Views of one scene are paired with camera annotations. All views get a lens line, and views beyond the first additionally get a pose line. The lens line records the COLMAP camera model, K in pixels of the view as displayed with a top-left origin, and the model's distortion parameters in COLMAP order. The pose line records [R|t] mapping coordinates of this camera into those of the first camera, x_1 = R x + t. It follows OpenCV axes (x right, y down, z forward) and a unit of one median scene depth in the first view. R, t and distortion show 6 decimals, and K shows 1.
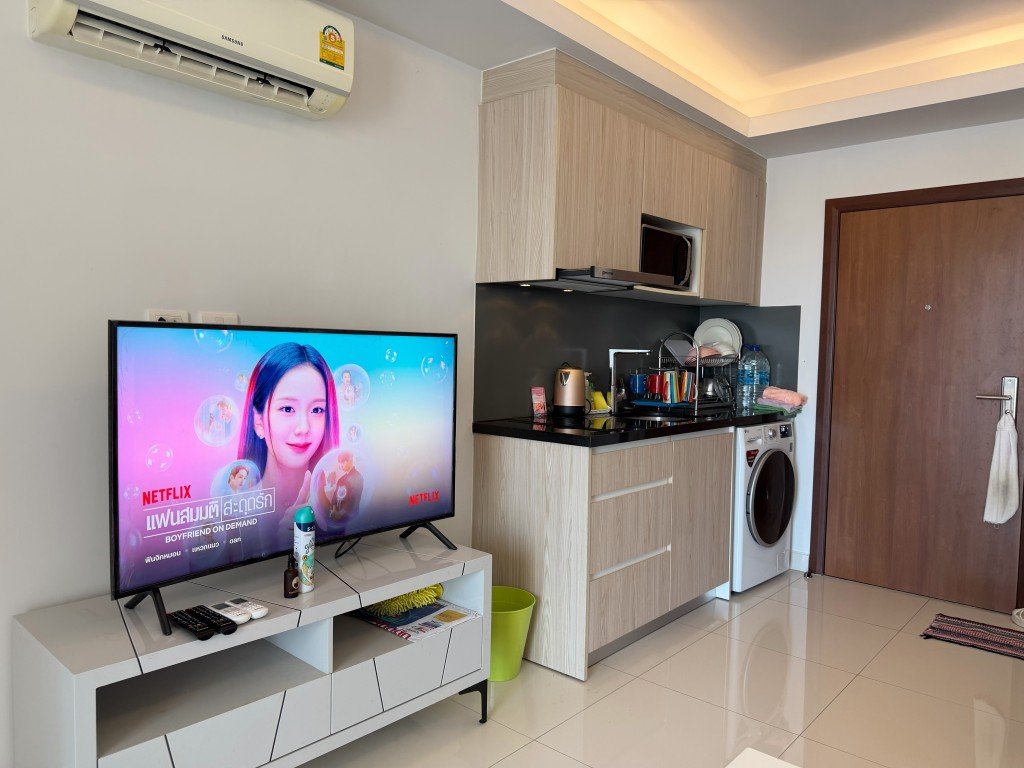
lens RADIAL K [[730.4, 0, 515.5], [0, 730.4, 386.6], [0, 0, 1]] dist [0.058873, -0.082213]
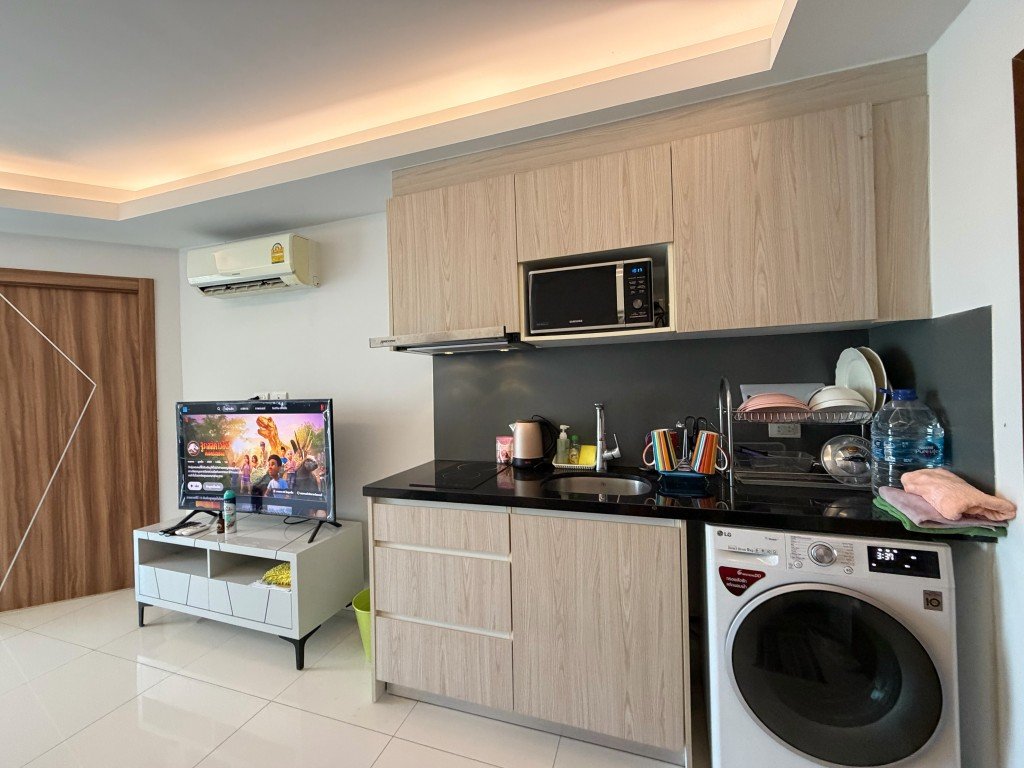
lens RADIAL K [[407.7, 0, 507.9], [0, 407.7, 384.0], [0, 0, 1]] dist [-0.000601, 0.000072]
pose [[0.381724, -0.033455, -0.923671, 0.587375], [-0.015044, 0.998987, -0.042400, -0.051333], [0.924154, 0.030080, 0.380835, 0.713395]]
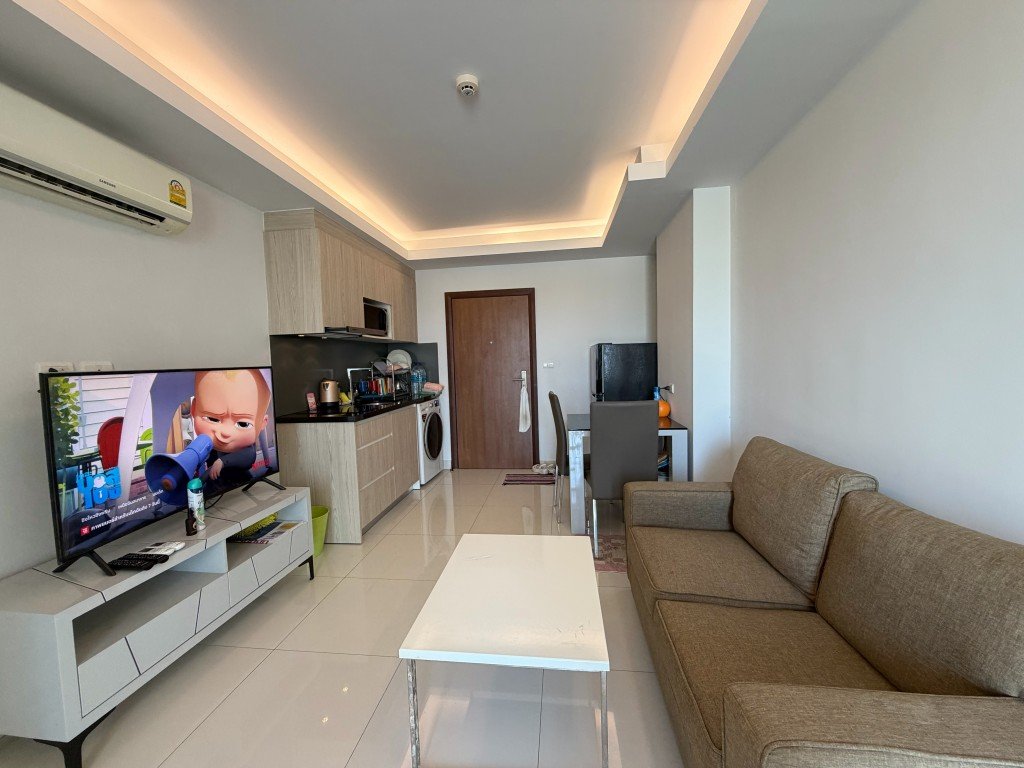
lens RADIAL K [[407.7, 0, 507.9], [0, 407.7, 384.0], [0, 0, 1]] dist [-0.000601, 0.000072]
pose [[0.830294, -0.080542, 0.551476, -0.106782], [0.080245, 0.996469, 0.024718, -0.006856], [-0.551519, 0.023730, 0.833825, -0.078406]]
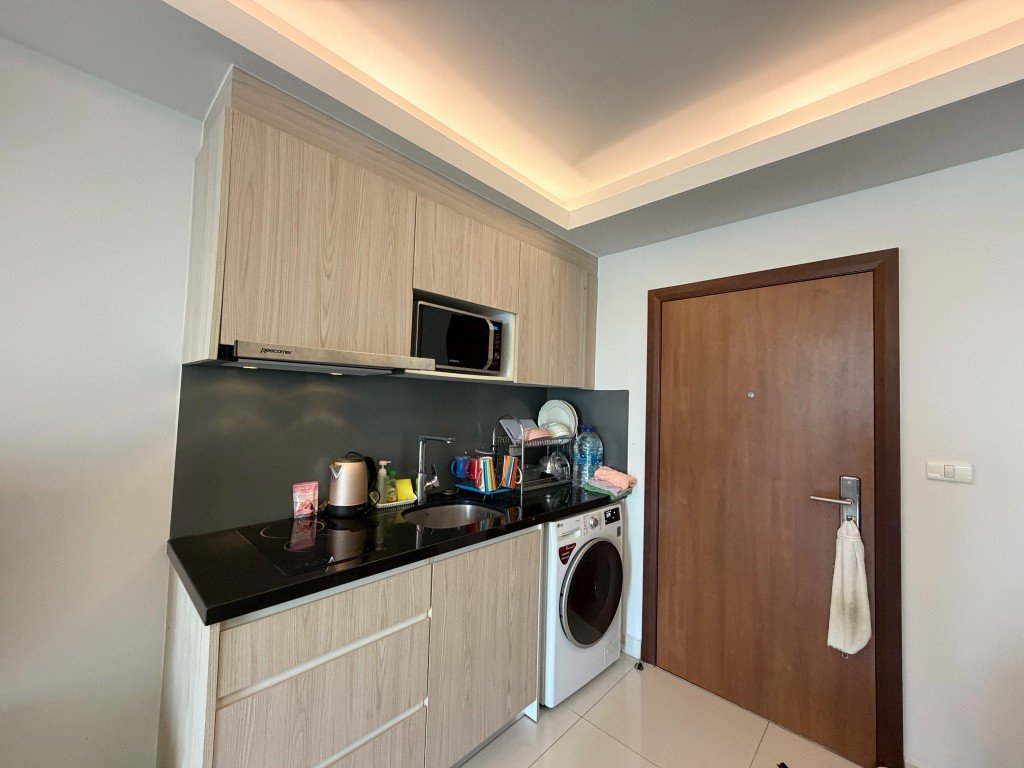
lens RADIAL K [[407.7, 0, 507.9], [0, 407.7, 384.0], [0, 0, 1]] dist [-0.000601, 0.000072]
pose [[0.998867, 0.008515, -0.046822, 0.279665], [-0.013087, 0.995078, -0.098228, -0.068472], [0.045755, 0.098730, 0.994062, 0.477498]]
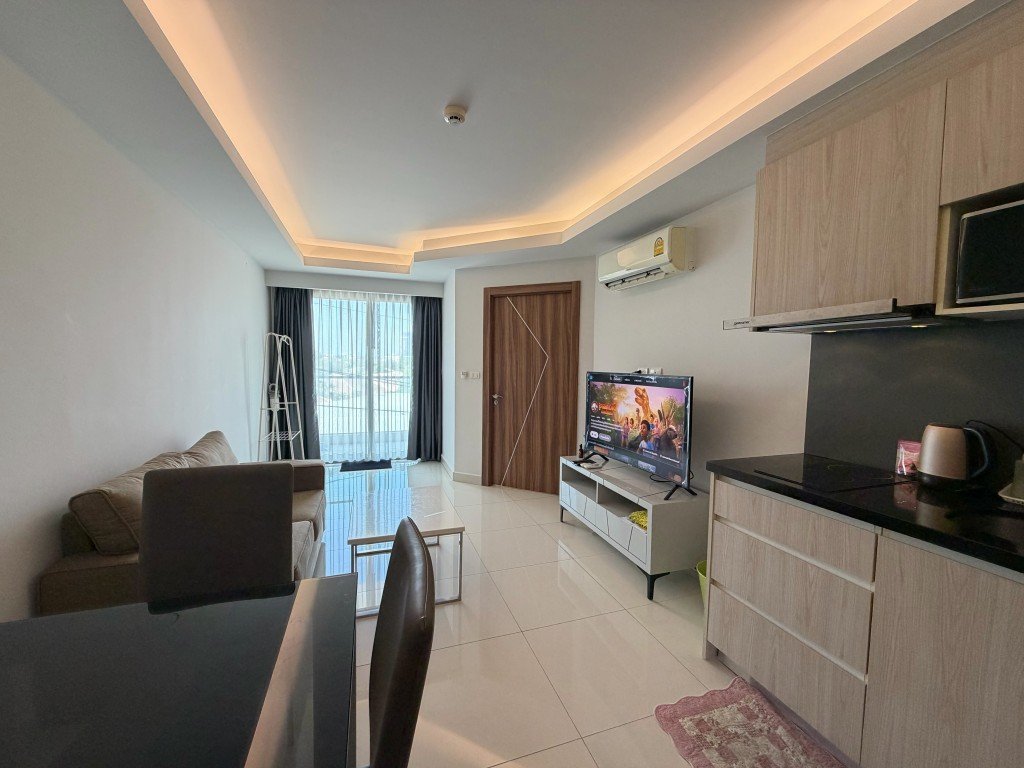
lens RADIAL K [[407.7, 0, 507.9], [0, 407.7, 384.0], [0, 0, 1]] dist [-0.000601, 0.000072]
pose [[-0.501807, 0.019168, -0.864767, 0.640380], [-0.071385, 0.995426, 0.063488, -0.059560], [0.862029, 0.093590, -0.498144, 0.772376]]
